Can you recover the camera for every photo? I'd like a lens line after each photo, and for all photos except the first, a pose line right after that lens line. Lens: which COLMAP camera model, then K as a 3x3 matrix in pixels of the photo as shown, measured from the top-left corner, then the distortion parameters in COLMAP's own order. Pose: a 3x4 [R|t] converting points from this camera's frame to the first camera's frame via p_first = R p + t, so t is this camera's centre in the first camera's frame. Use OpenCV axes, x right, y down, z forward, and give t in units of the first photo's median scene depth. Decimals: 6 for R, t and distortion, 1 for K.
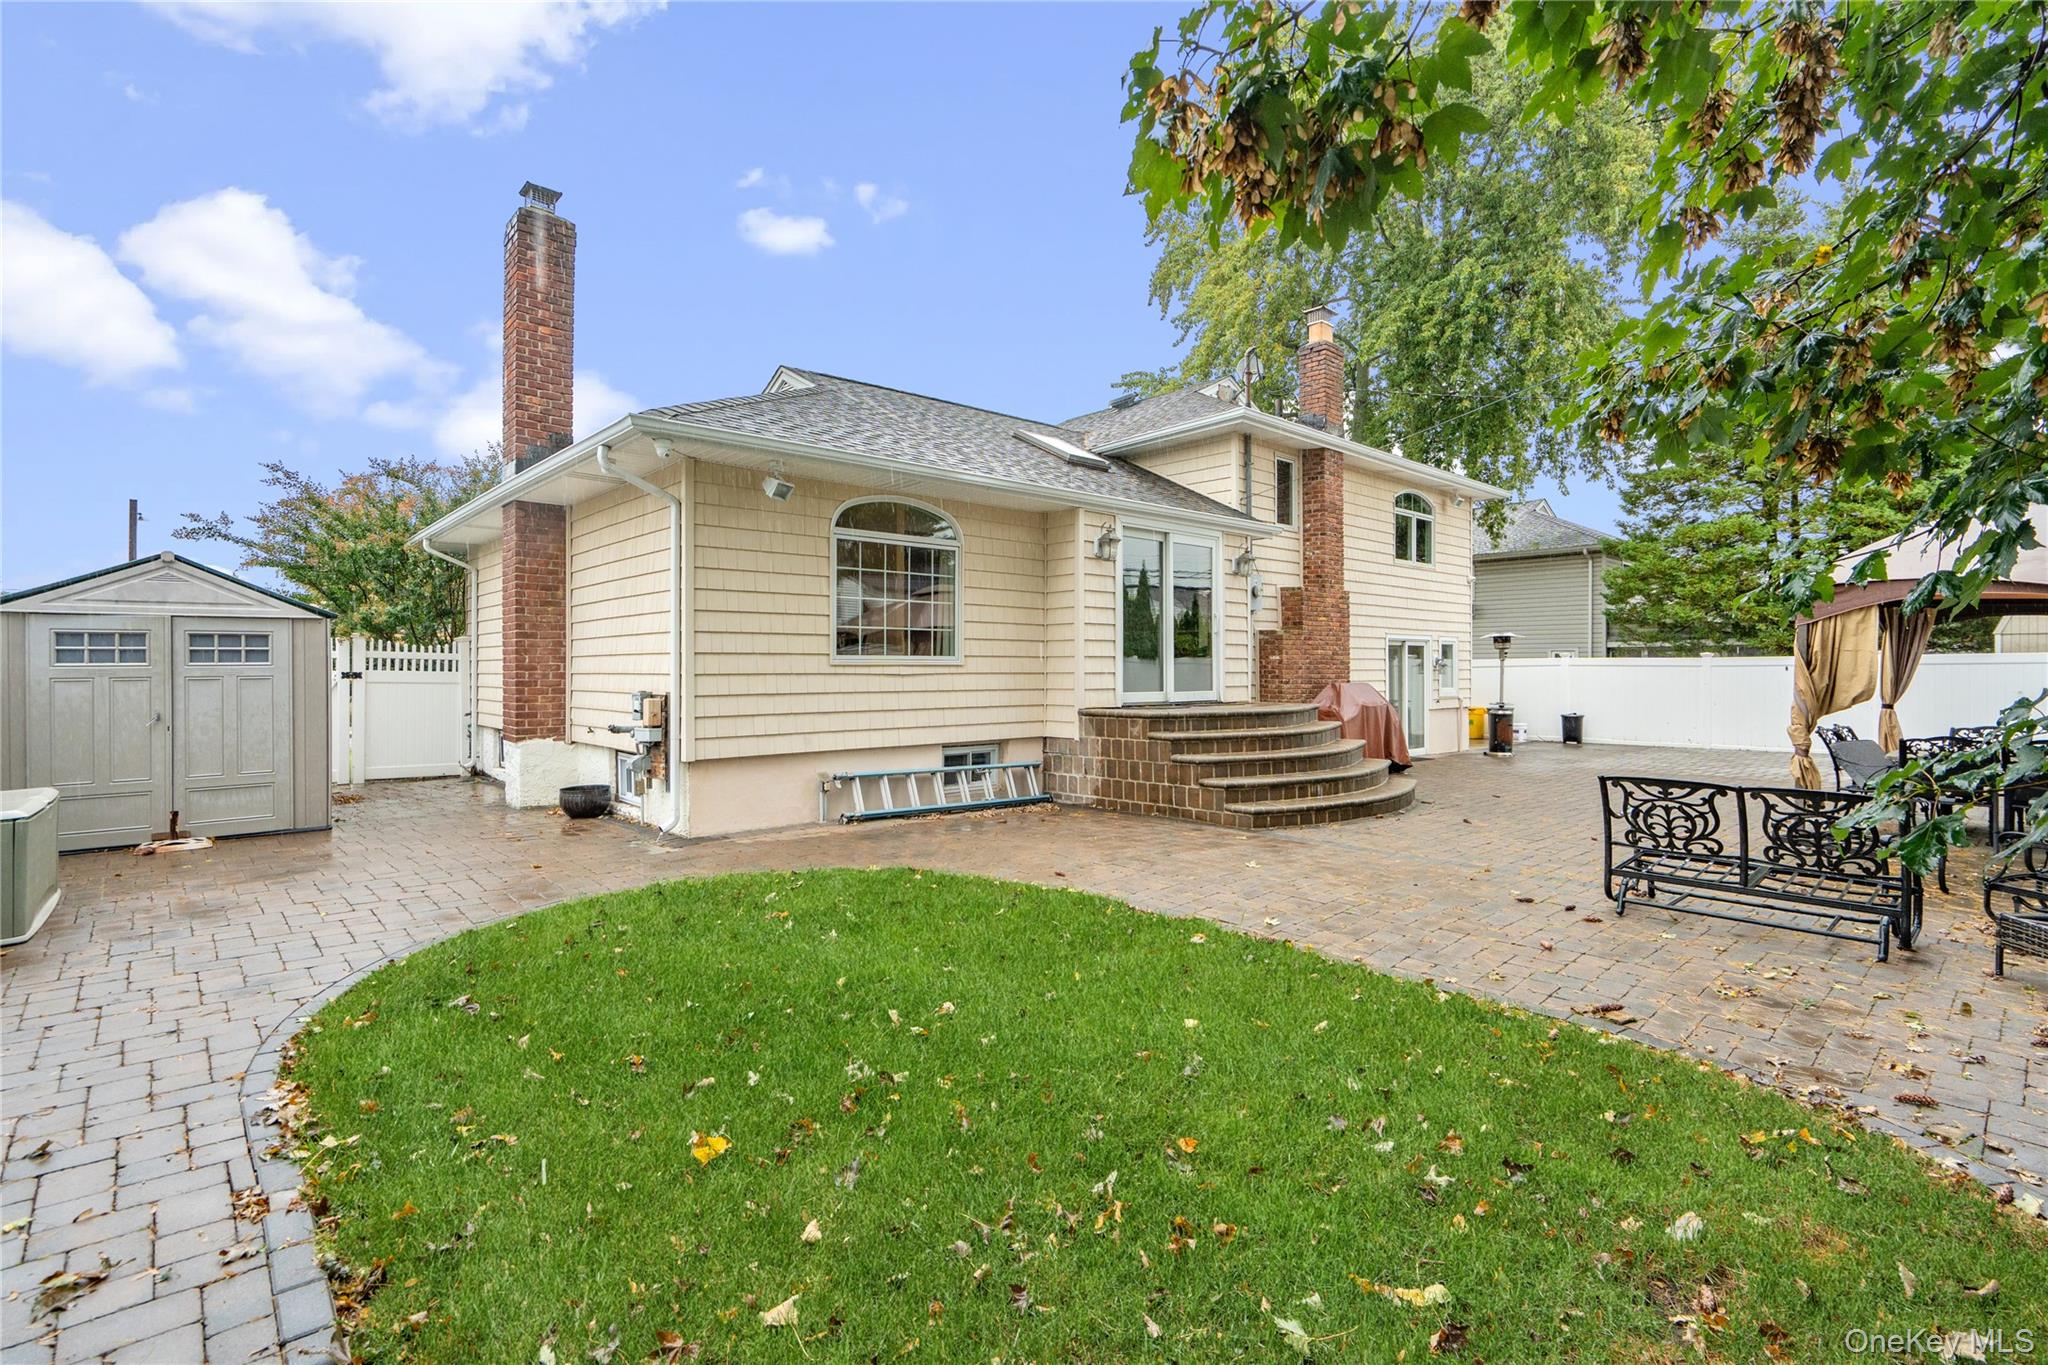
lens RADIAL K [[937.9, 0, 937.8], [0, 937.9, 679.5], [0, 0, 1]] dist [-0.009050, 0.004160]
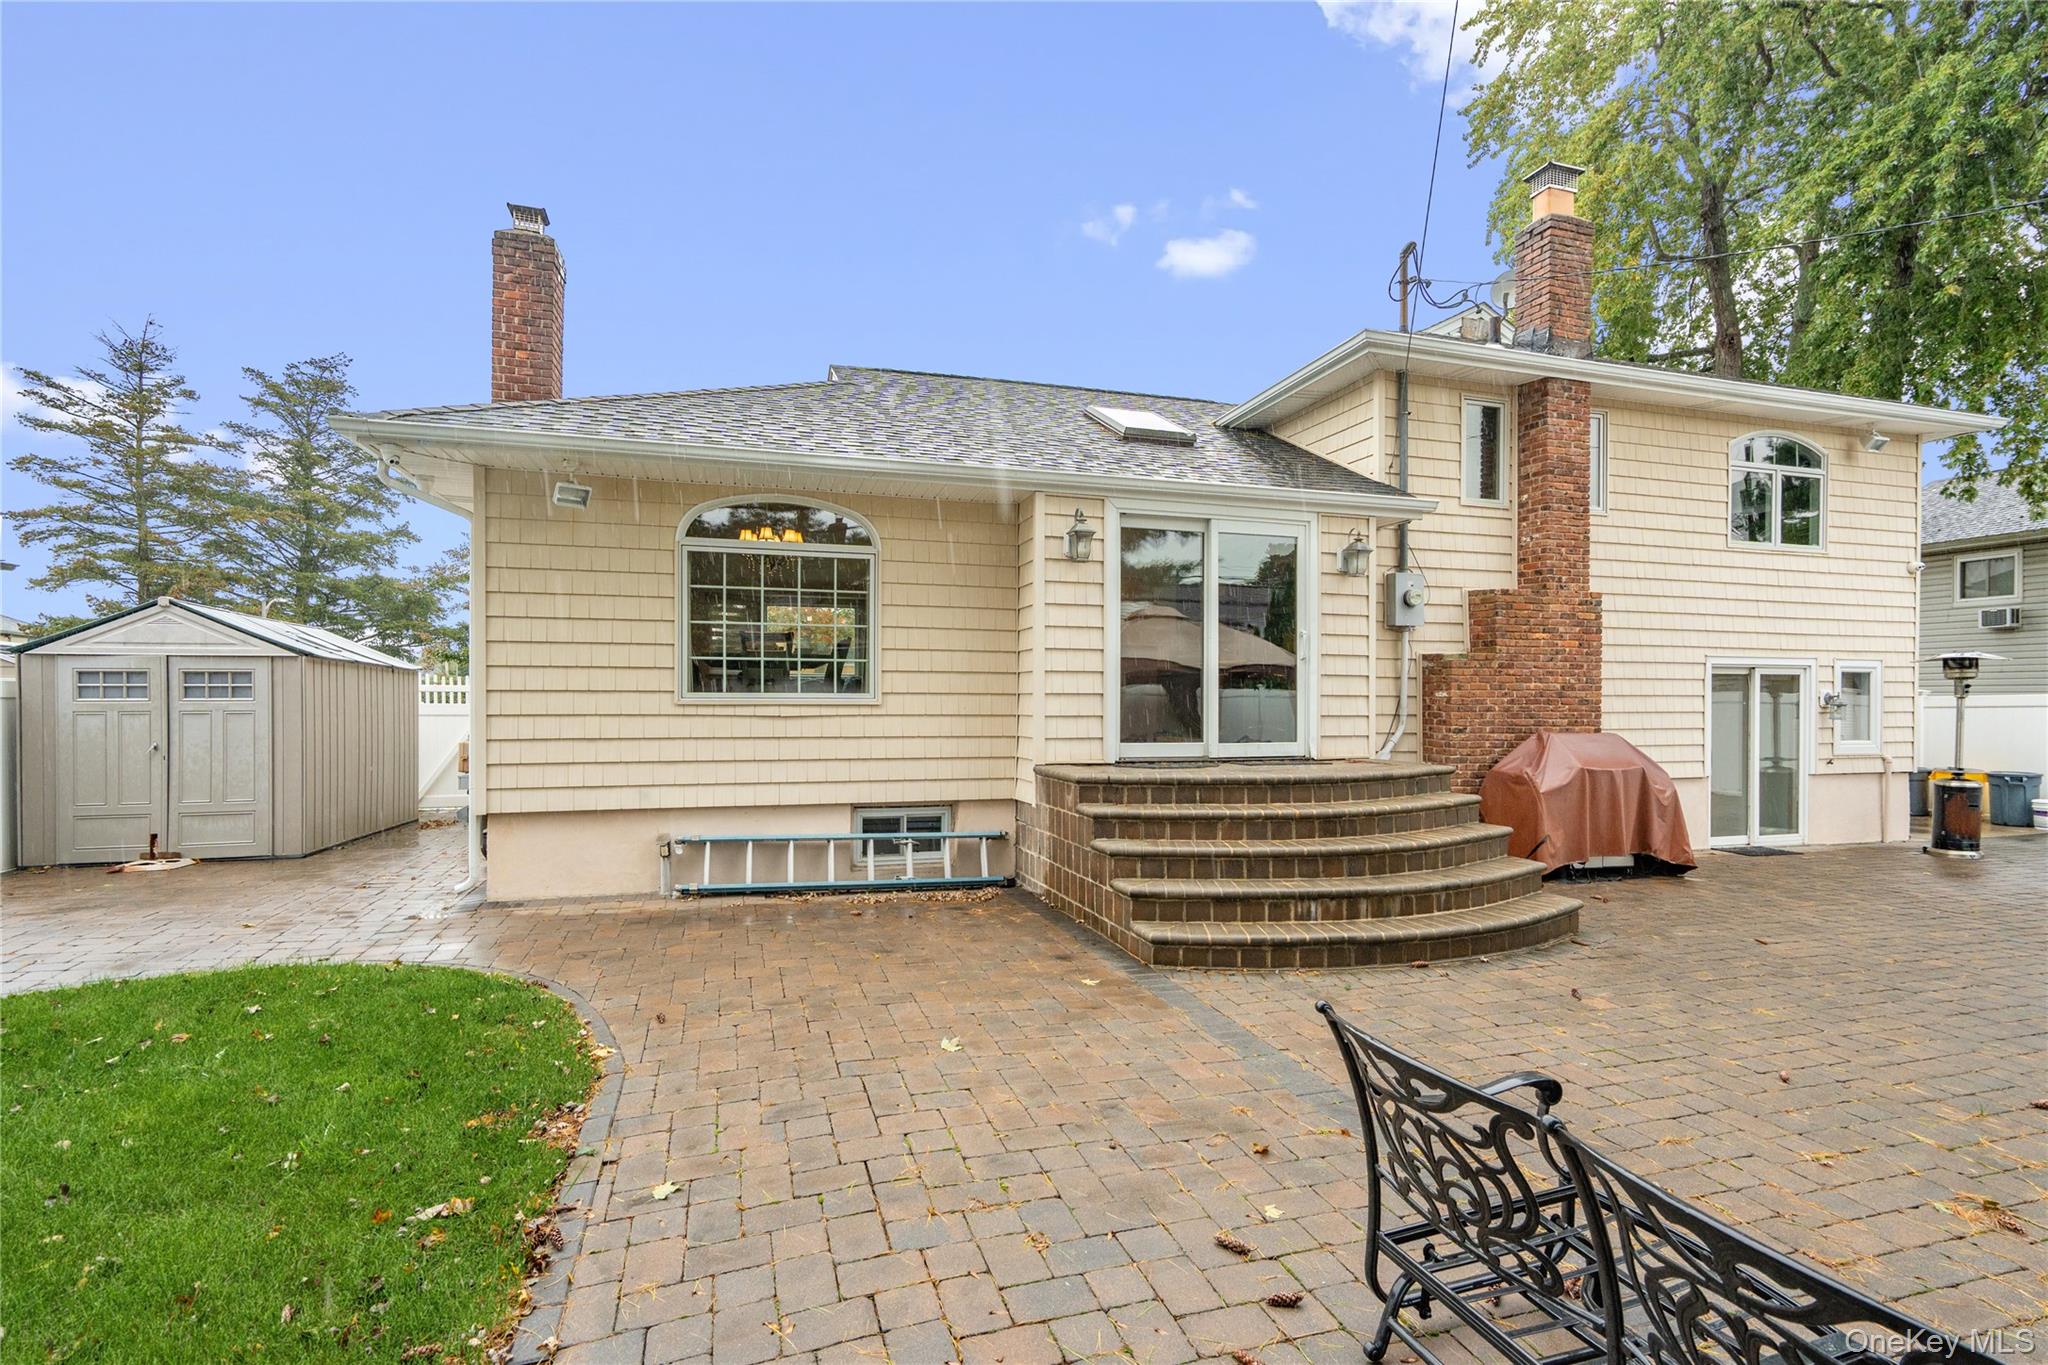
lens RADIAL K [[937.9, 0, 935.7], [0, 937.9, 714.7], [0, 0, 1]] dist [-0.009050, 0.004160]
pose [[0.918177, 0.011223, -0.396011, 0.367992], [-0.009351, 0.999934, 0.006656, -0.012111], [0.396060, -0.002408, 0.918222, 0.290086]]
